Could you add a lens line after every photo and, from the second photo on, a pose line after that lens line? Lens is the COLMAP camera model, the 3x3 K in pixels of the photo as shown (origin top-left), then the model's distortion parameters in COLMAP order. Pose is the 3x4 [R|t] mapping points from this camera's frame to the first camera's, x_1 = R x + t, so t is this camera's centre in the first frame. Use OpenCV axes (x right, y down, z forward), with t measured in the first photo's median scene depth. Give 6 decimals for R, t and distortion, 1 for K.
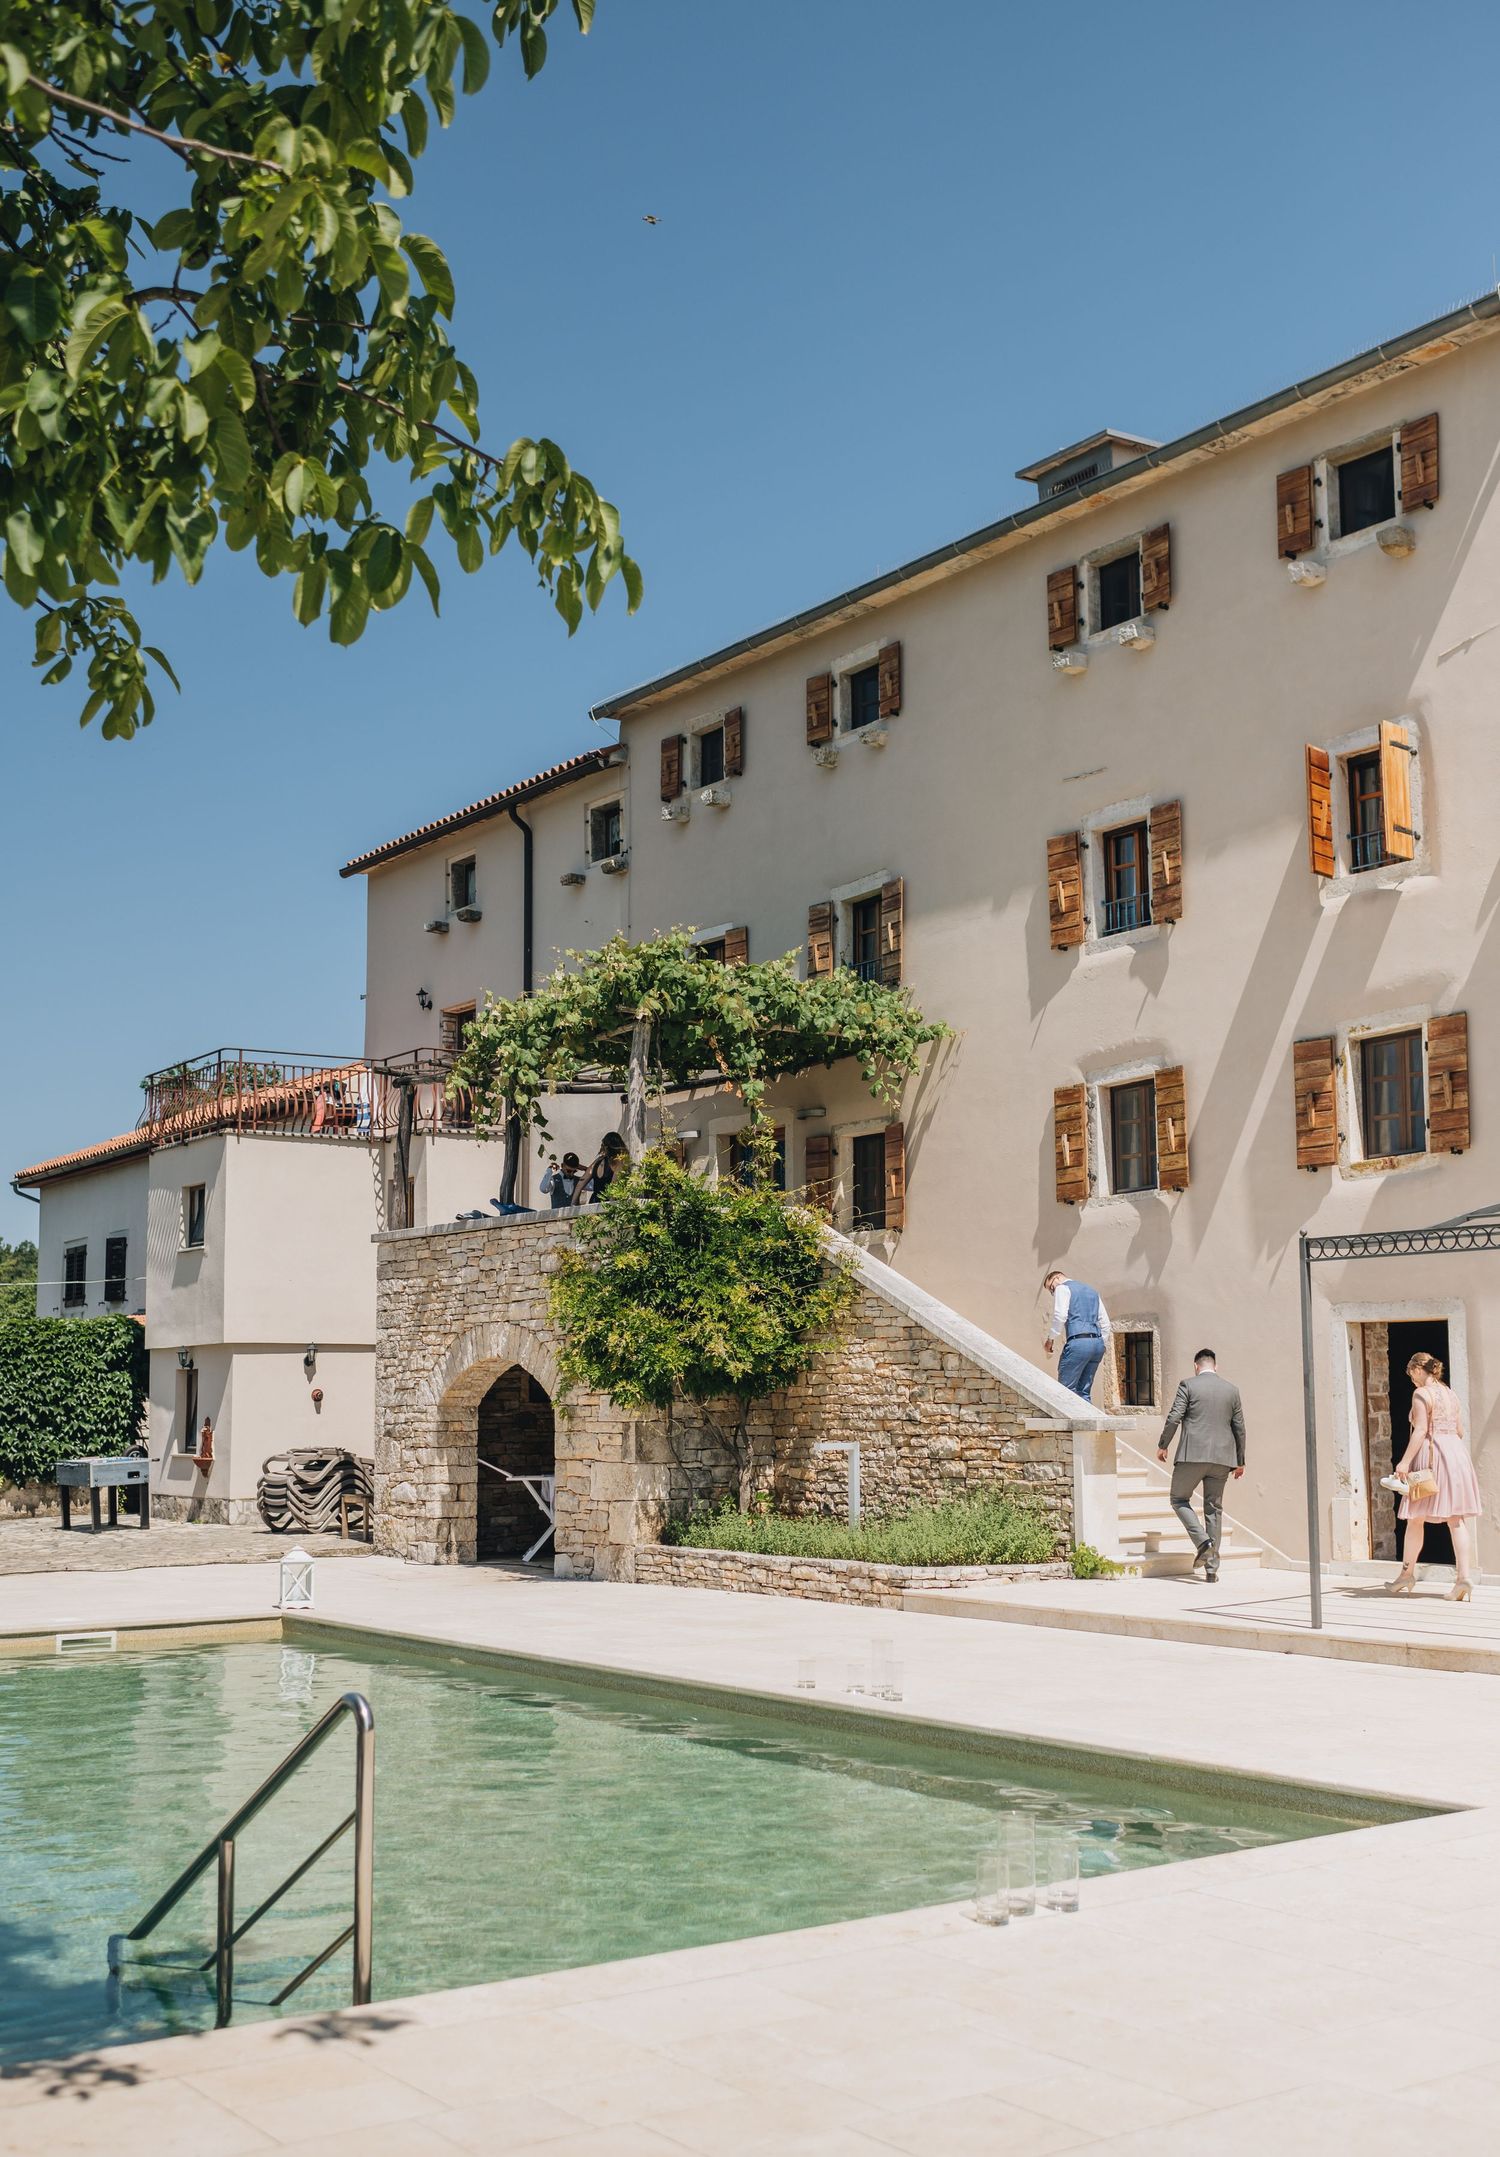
lens RADIAL K [[2318.2, 0, 749.6], [0, 2318.2, 1089.6], [0, 0, 1]] dist [-0.009144, 0.000000]
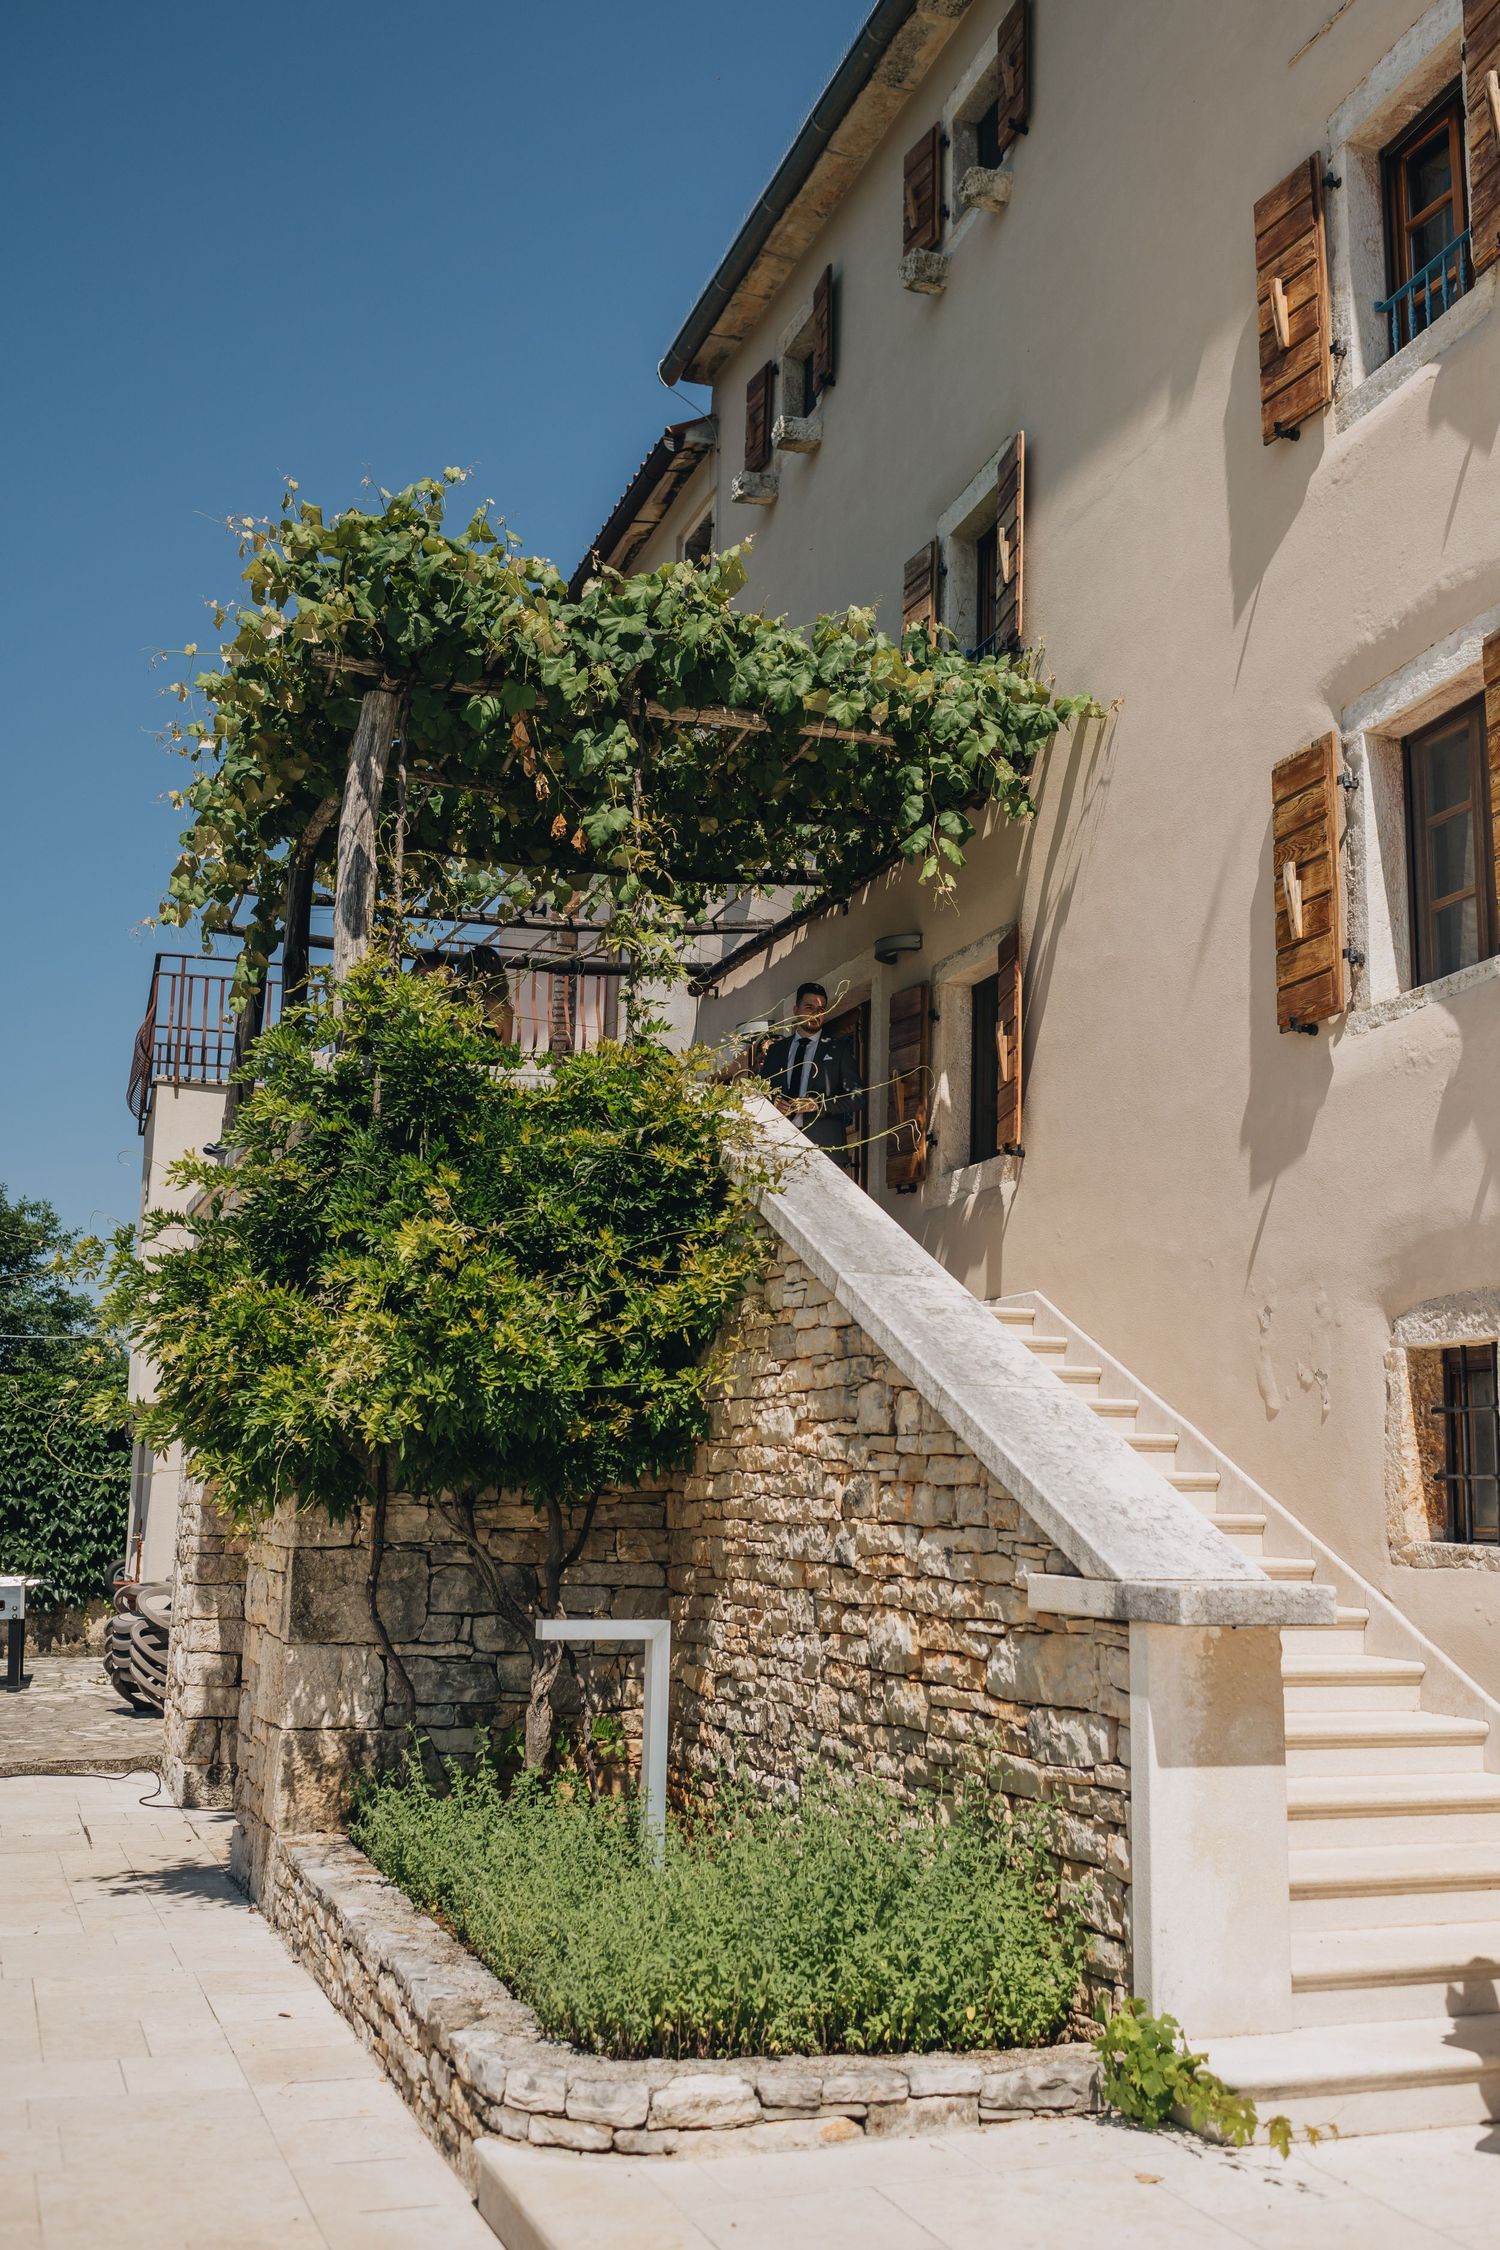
lens RADIAL K [[2204.4, 0, 754.4], [0, 2204.4, 1101.0], [0, 0, 1]] dist [0.000499, 0.000000]
pose [[0.955217, -0.031503, -0.294225, 0.161244], [0.016641, 0.998462, -0.052880, 0.081157], [0.295438, 0.045615, 0.954272, 0.616393]]
